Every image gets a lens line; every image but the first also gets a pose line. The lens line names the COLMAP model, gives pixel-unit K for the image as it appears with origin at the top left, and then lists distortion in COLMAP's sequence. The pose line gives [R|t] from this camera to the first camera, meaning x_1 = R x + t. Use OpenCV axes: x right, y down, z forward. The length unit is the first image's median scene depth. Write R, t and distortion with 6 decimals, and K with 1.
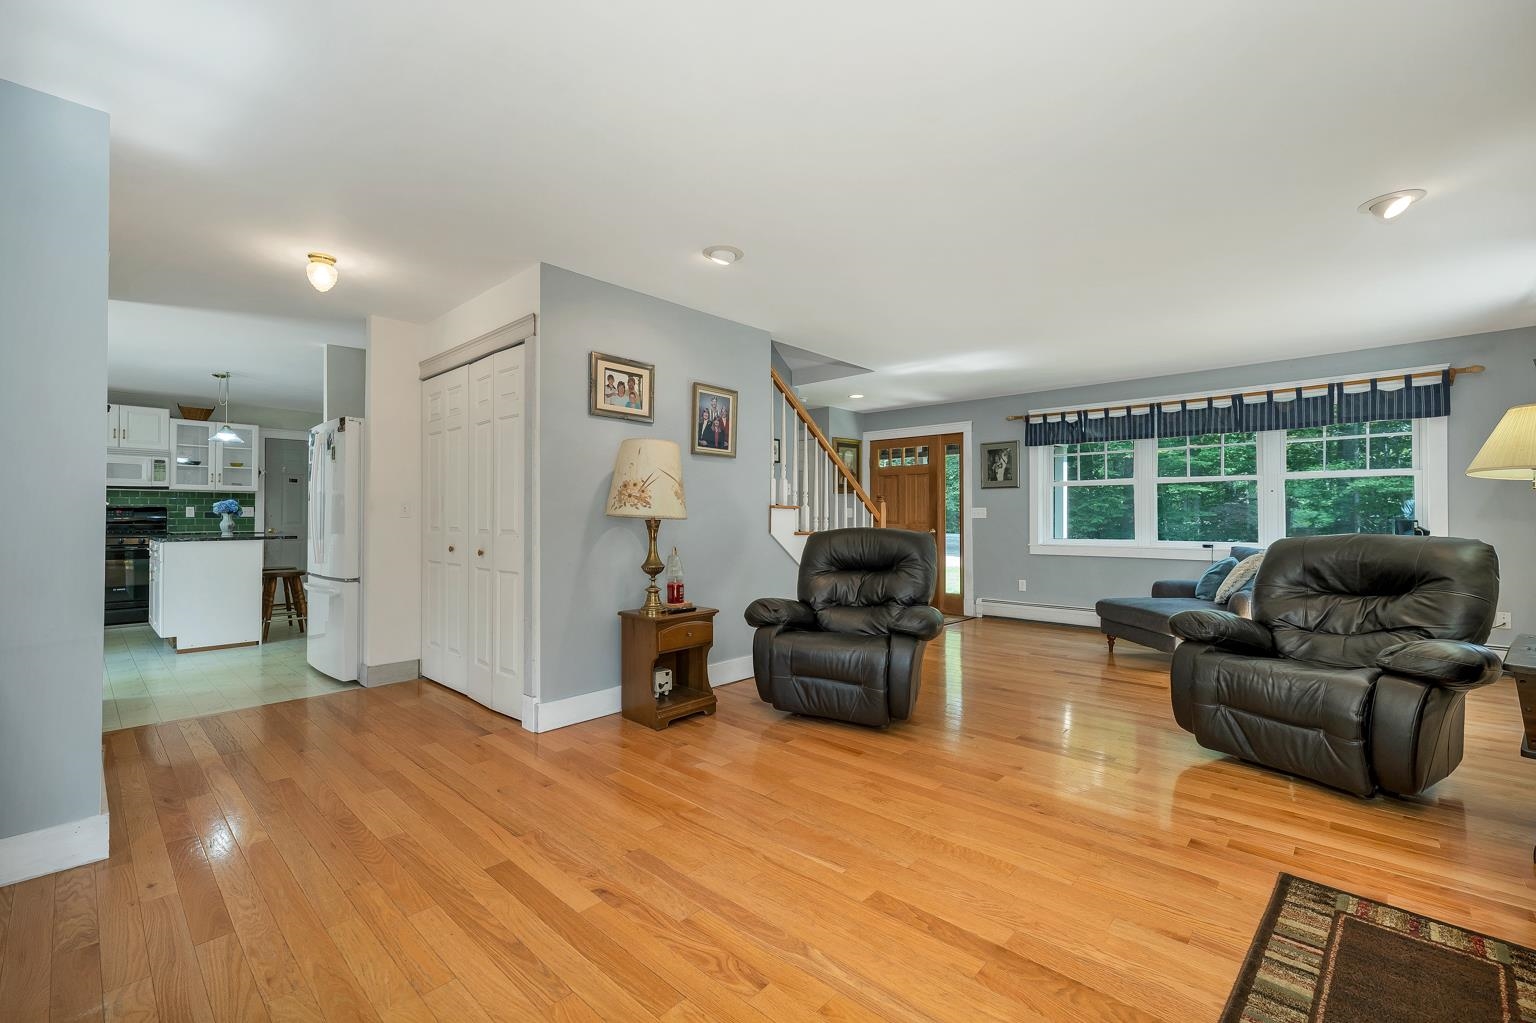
lens RADIAL K [[648.5, 0, 764.7], [0, 648.5, 505.7], [0, 0, 1]] dist [0.003947, -0.000471]
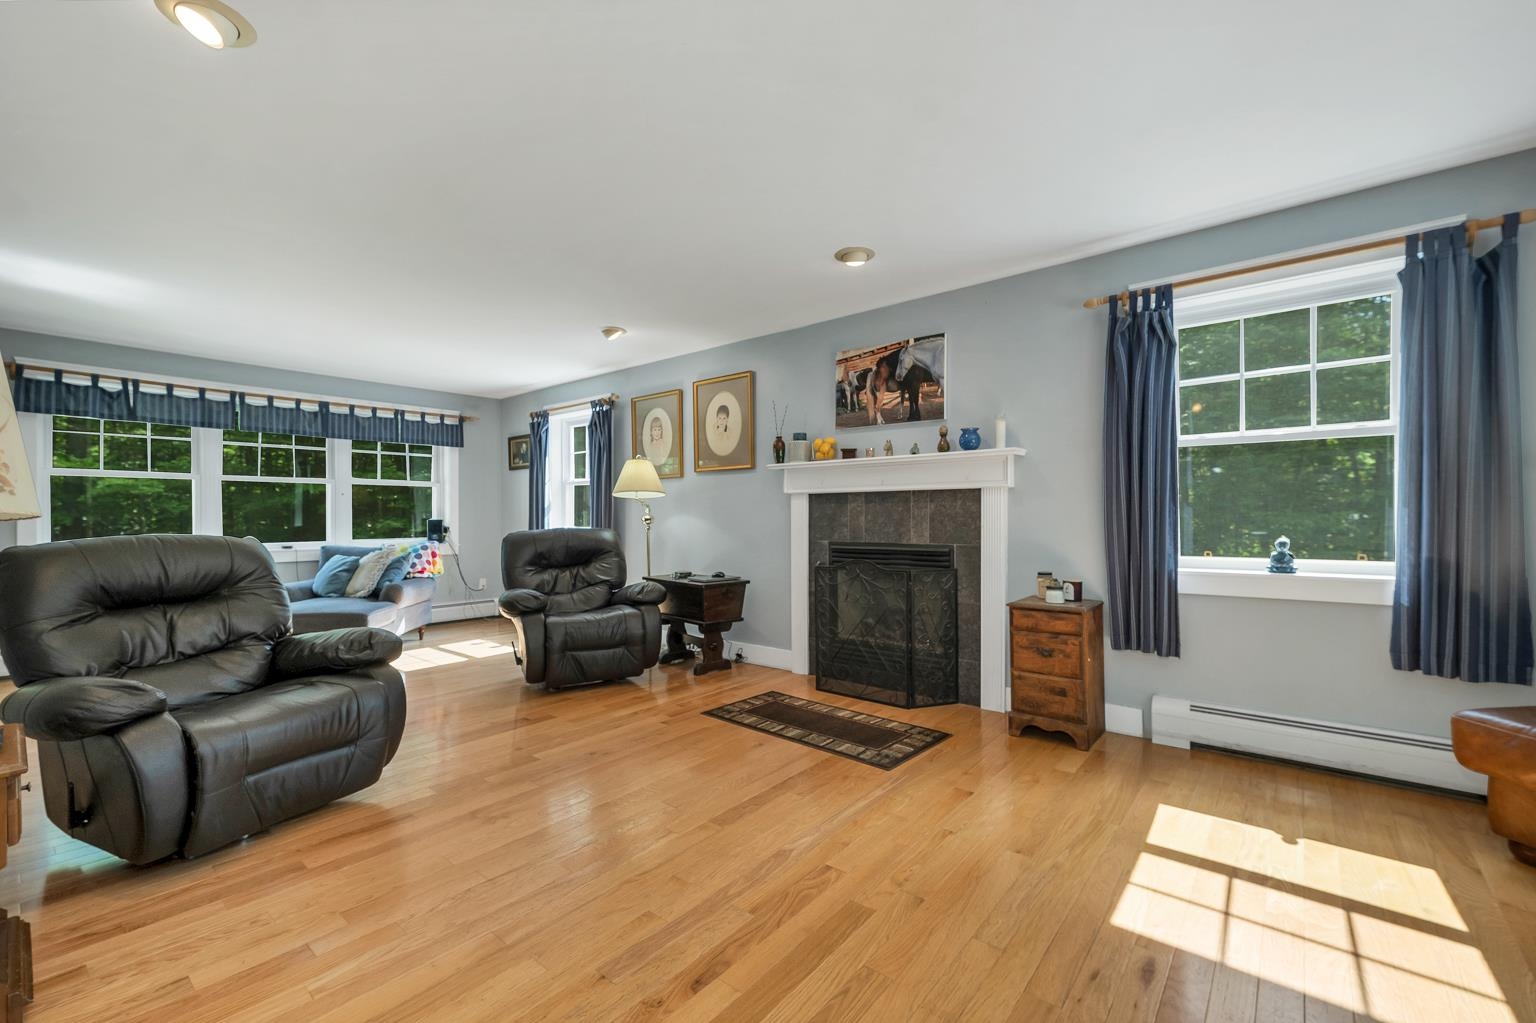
lens RADIAL K [[648.5, 0, 772.9], [0, 648.5, 507.7], [0, 0, 1]] dist [0.003947, -0.000471]
pose [[-0.069333, 0.014706, 0.997485, -0.495617], [-0.013993, 0.999779, -0.015712, 0.009693], [-0.997495, -0.015047, -0.069111, 0.453709]]
